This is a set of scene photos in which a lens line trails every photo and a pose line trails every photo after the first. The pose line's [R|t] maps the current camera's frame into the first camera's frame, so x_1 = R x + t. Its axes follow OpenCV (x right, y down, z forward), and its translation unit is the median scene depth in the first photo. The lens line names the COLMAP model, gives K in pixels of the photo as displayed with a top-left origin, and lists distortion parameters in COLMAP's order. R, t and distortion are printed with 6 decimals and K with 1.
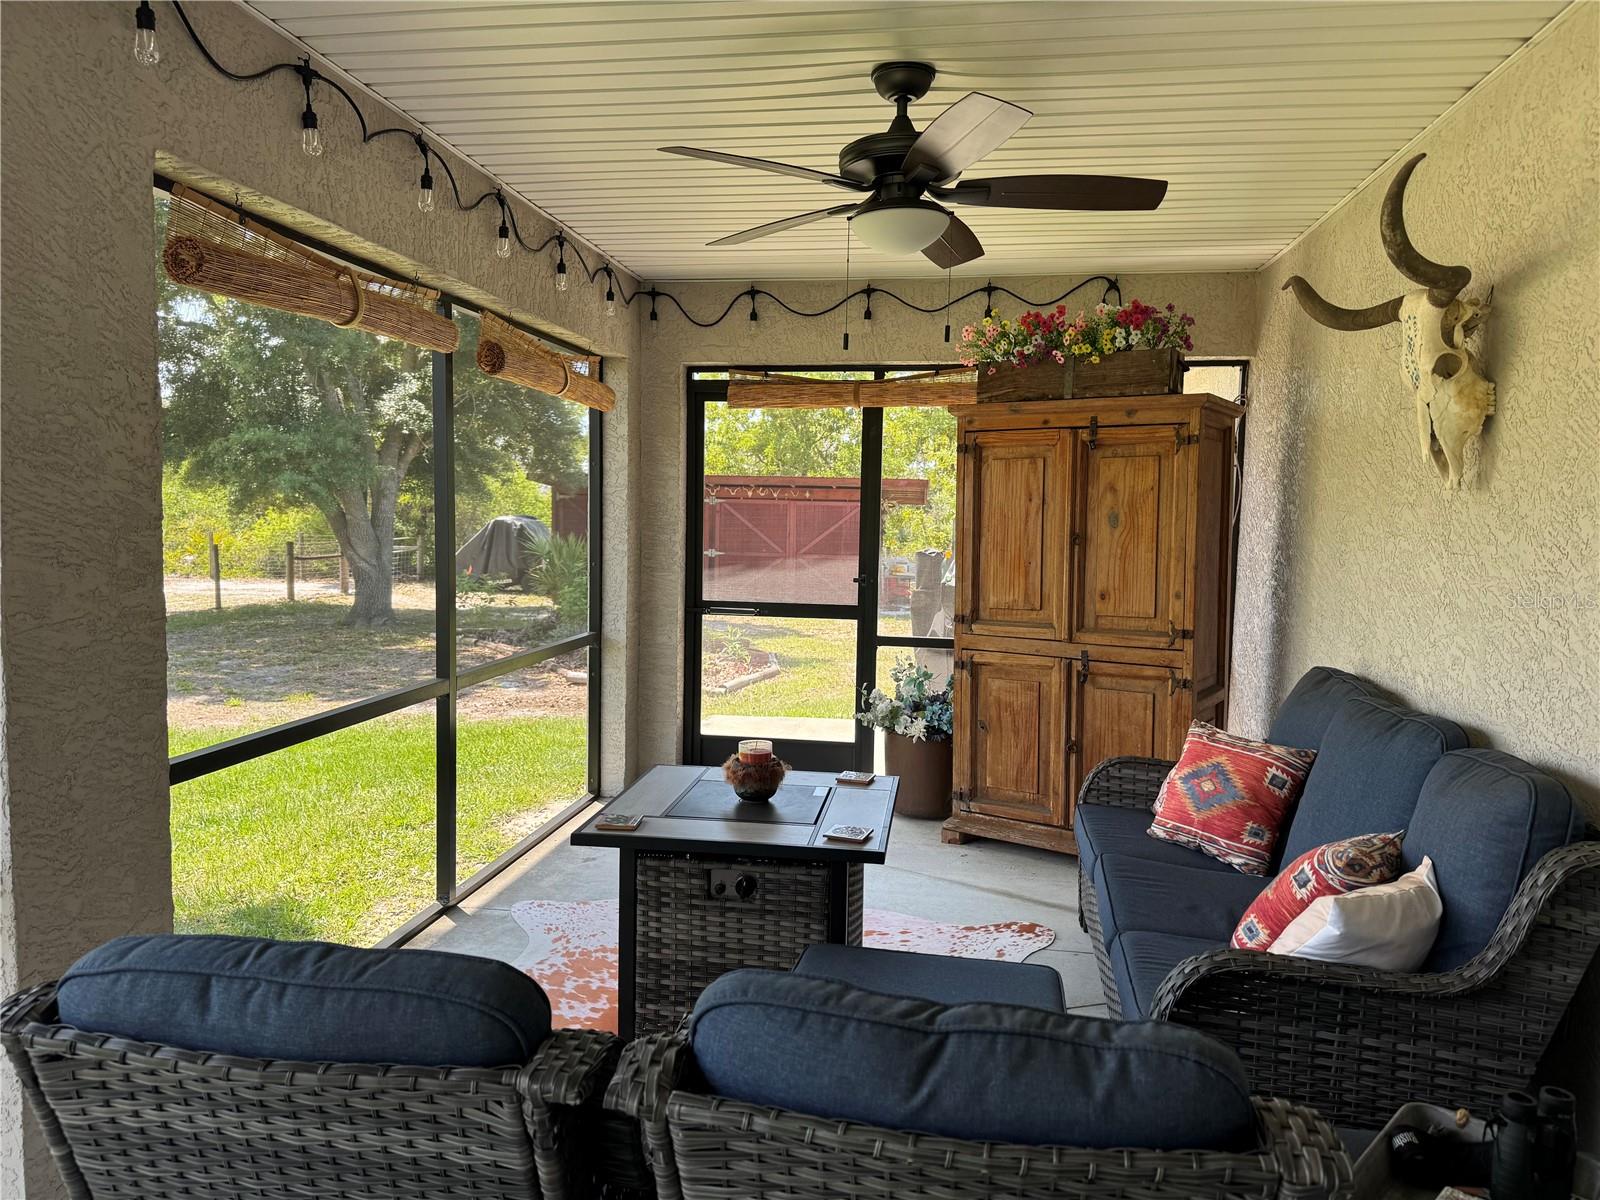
lens RADIAL K [[1132.1, 0, 797.8], [0, 1132.1, 596.6], [0, 0, 1]] dist [0.011645, -0.001793]
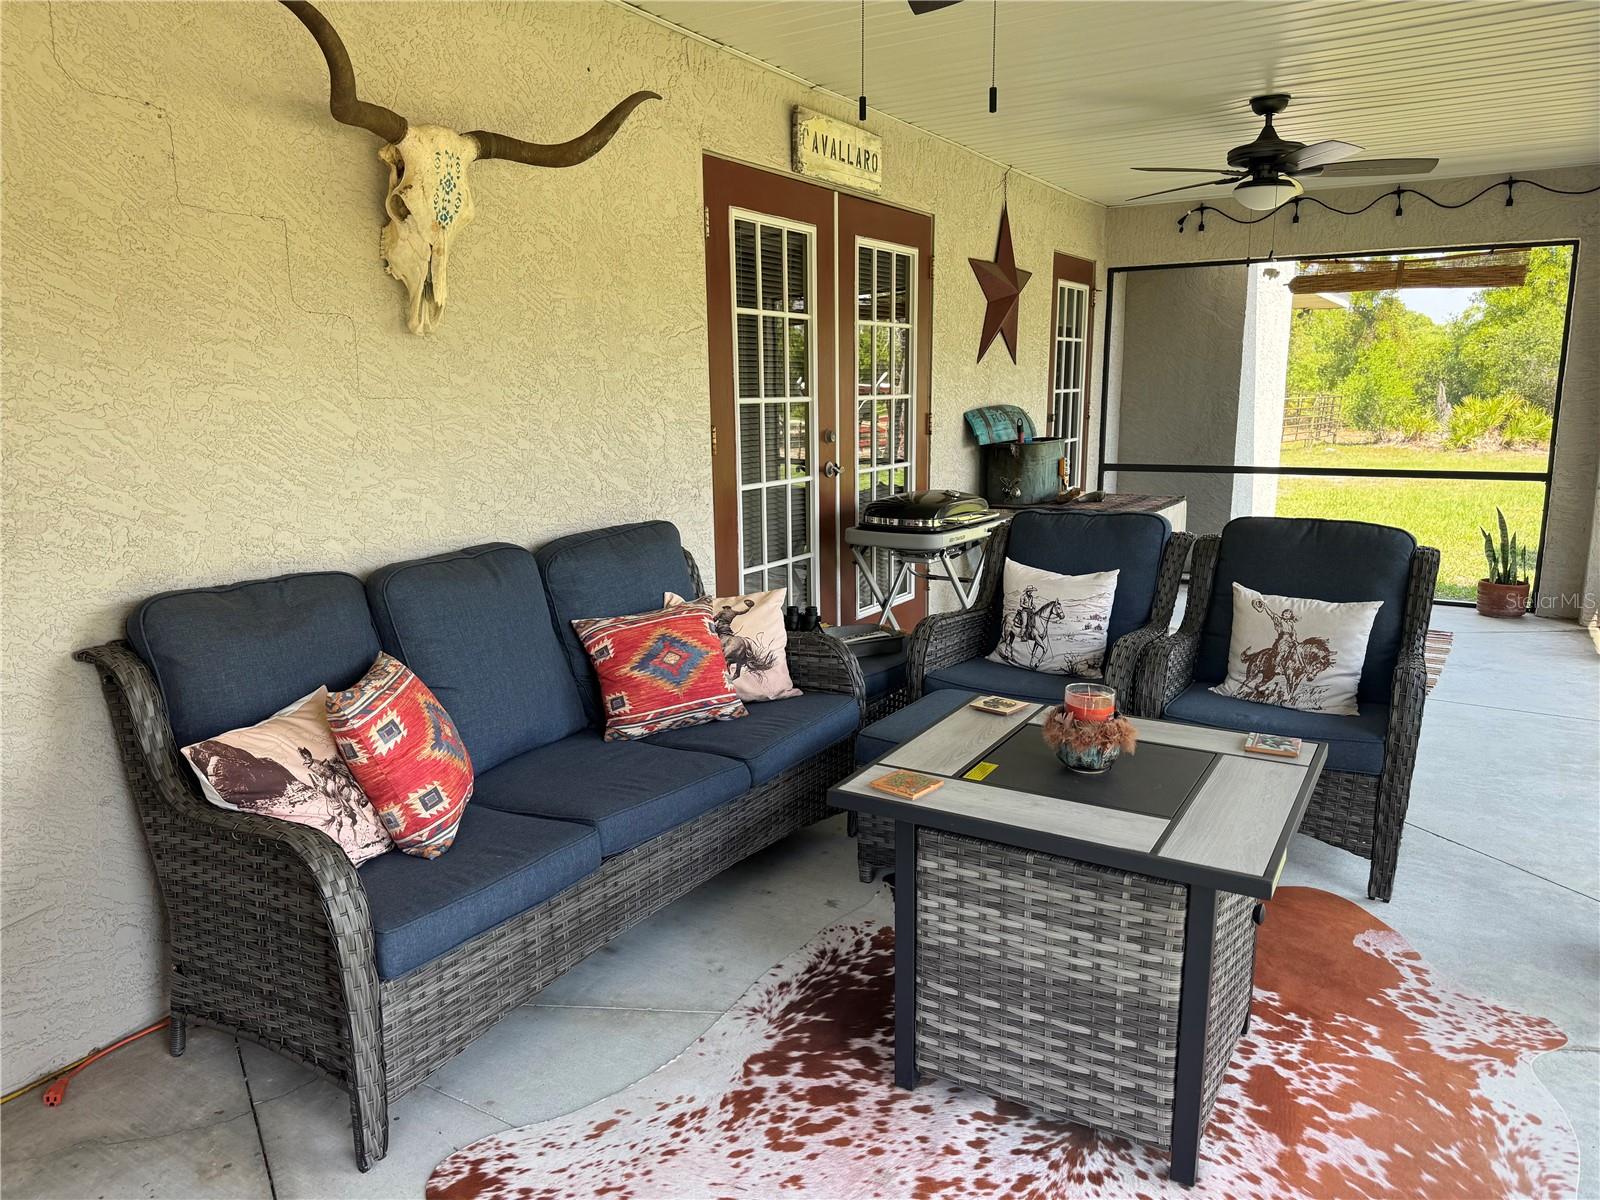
lens RADIAL K [[1132.1, 0, 799.9], [0, 1132.1, 603.0], [0, 0, 1]] dist [0.011645, -0.001793]
pose [[-0.925560, -0.082489, 0.369506, -0.138661], [0.017990, 0.965291, 0.260556, -0.120567], [-0.378174, 0.247808, -0.891951, 1.855891]]
